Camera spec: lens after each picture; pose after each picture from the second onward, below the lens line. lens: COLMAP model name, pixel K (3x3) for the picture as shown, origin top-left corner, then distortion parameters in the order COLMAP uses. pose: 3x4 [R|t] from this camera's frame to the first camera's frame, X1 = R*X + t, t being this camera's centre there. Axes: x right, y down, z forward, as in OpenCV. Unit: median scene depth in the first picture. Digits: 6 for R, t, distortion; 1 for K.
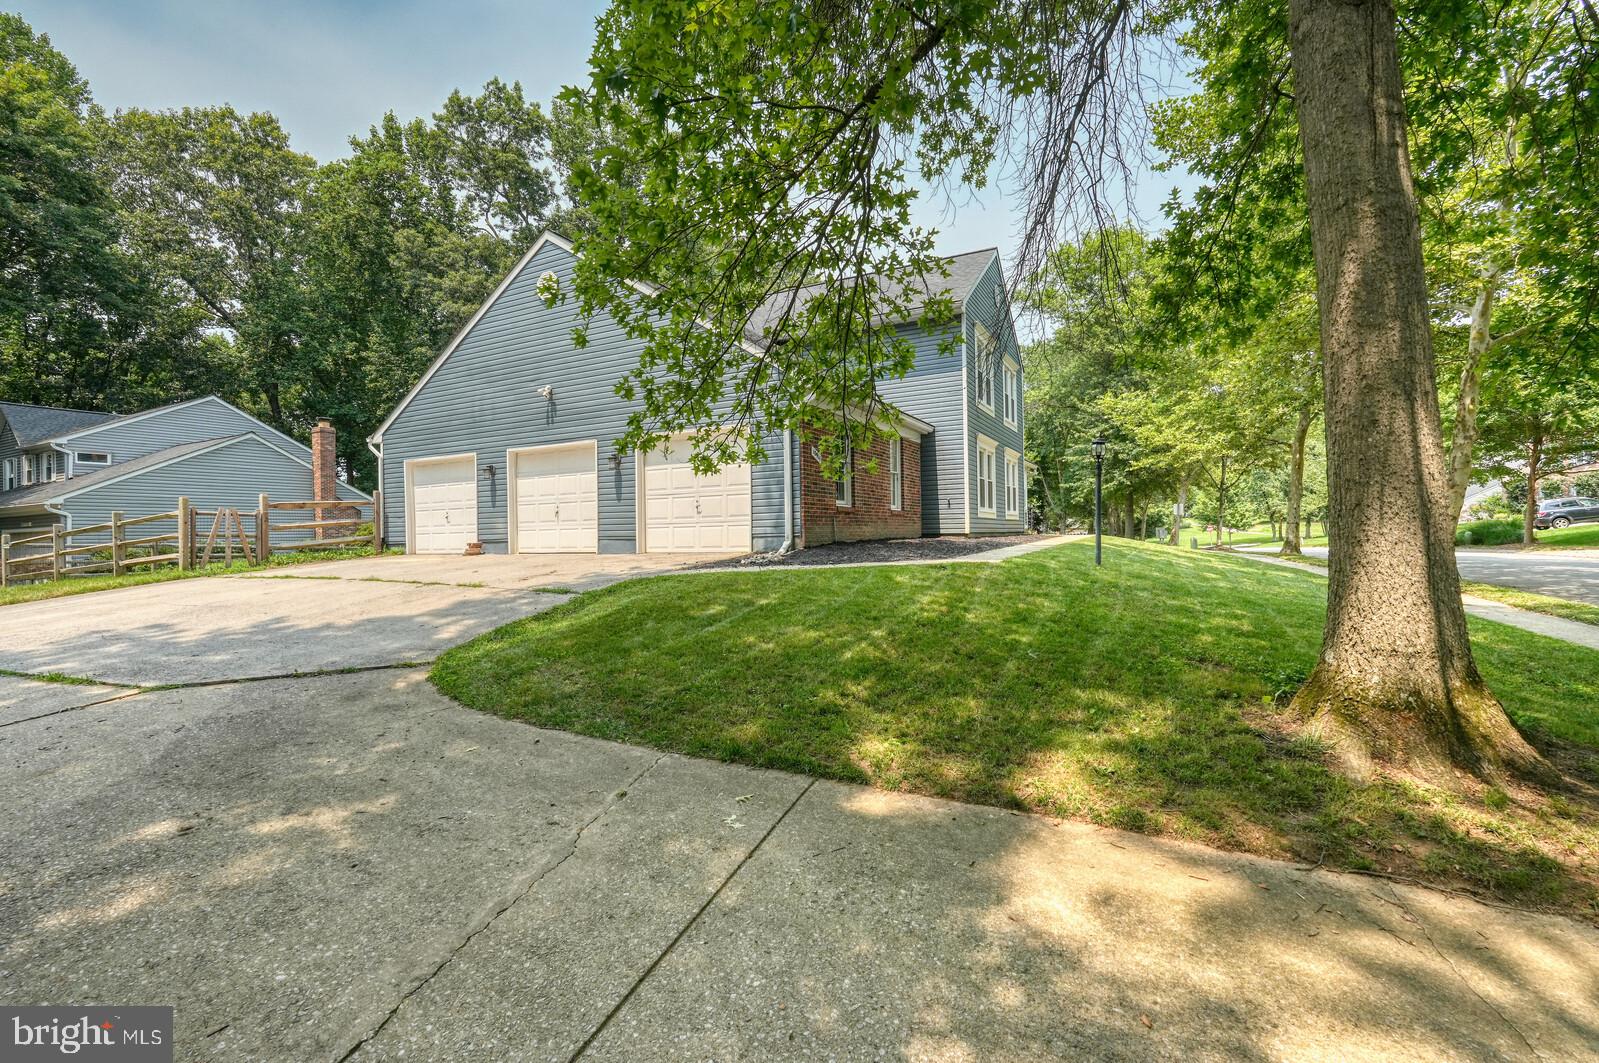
lens RADIAL K [[720.9, 0, 799.1], [0, 720.9, 533.1], [0, 0, 1]] dist [-0.009289, 0.005095]
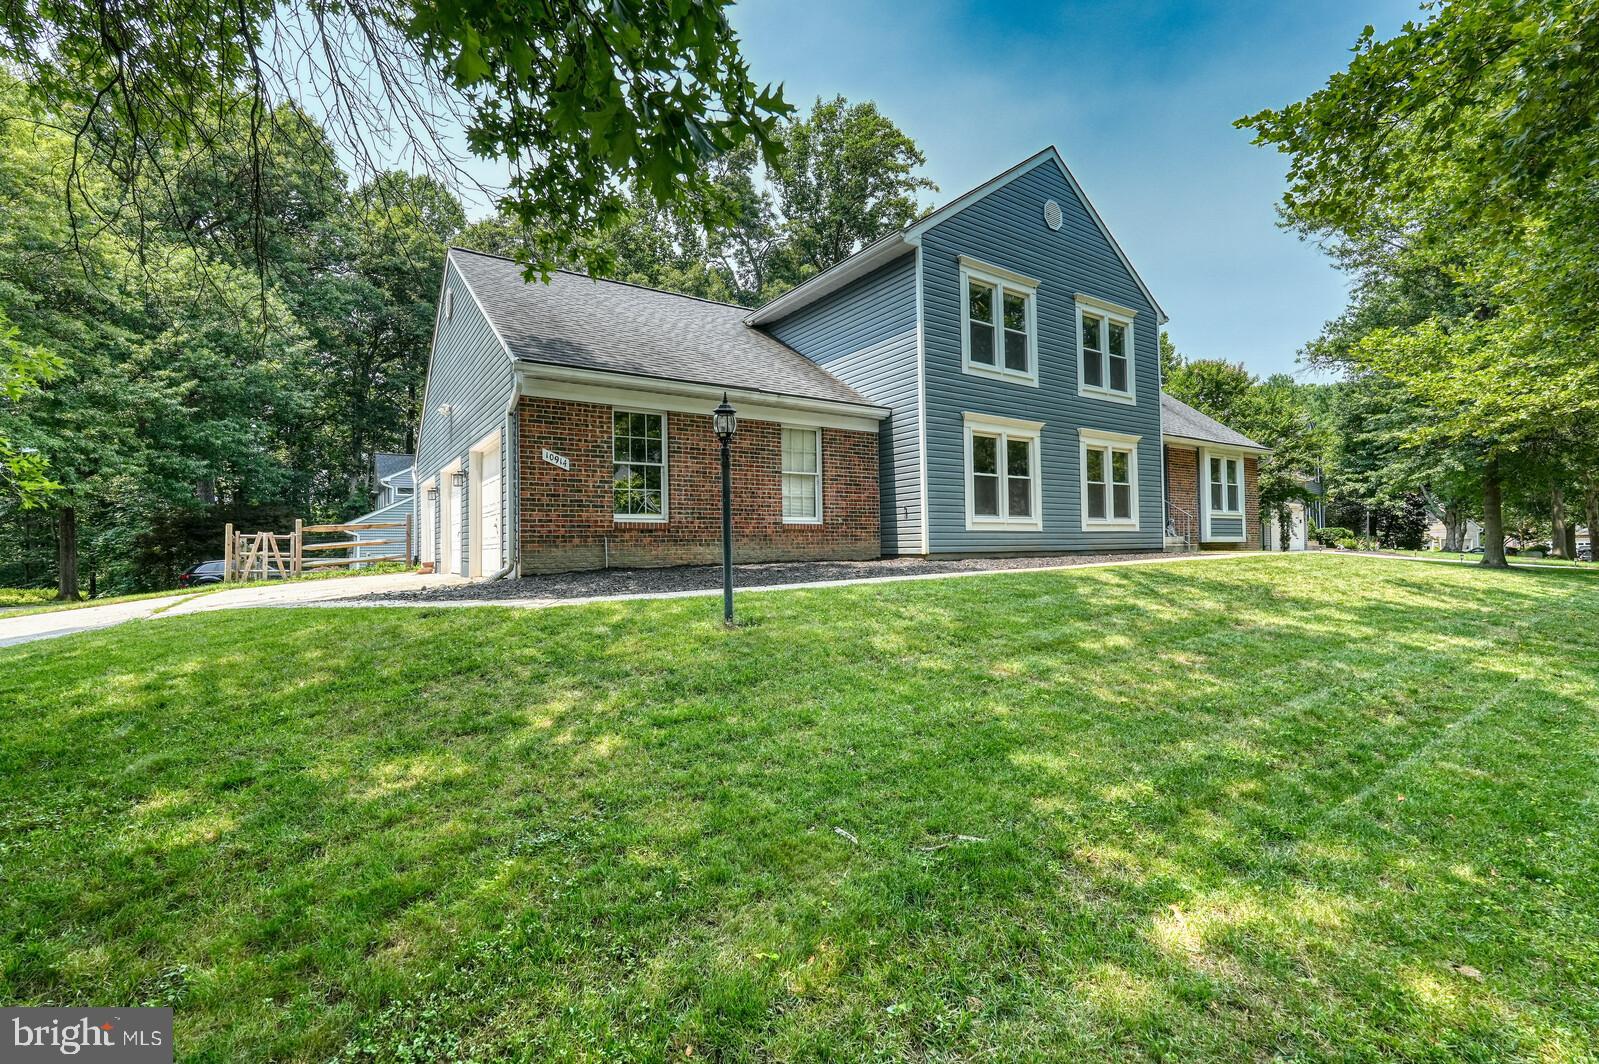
lens RADIAL K [[720.9, 0, 795.8], [0, 720.9, 535.2], [0, 0, 1]] dist [-0.009289, 0.005095]
pose [[0.876813, -0.008450, -0.480757, 0.452235], [0.004418, 0.999945, -0.009518, -0.011697], [0.480811, 0.006221, 0.876802, 0.307269]]
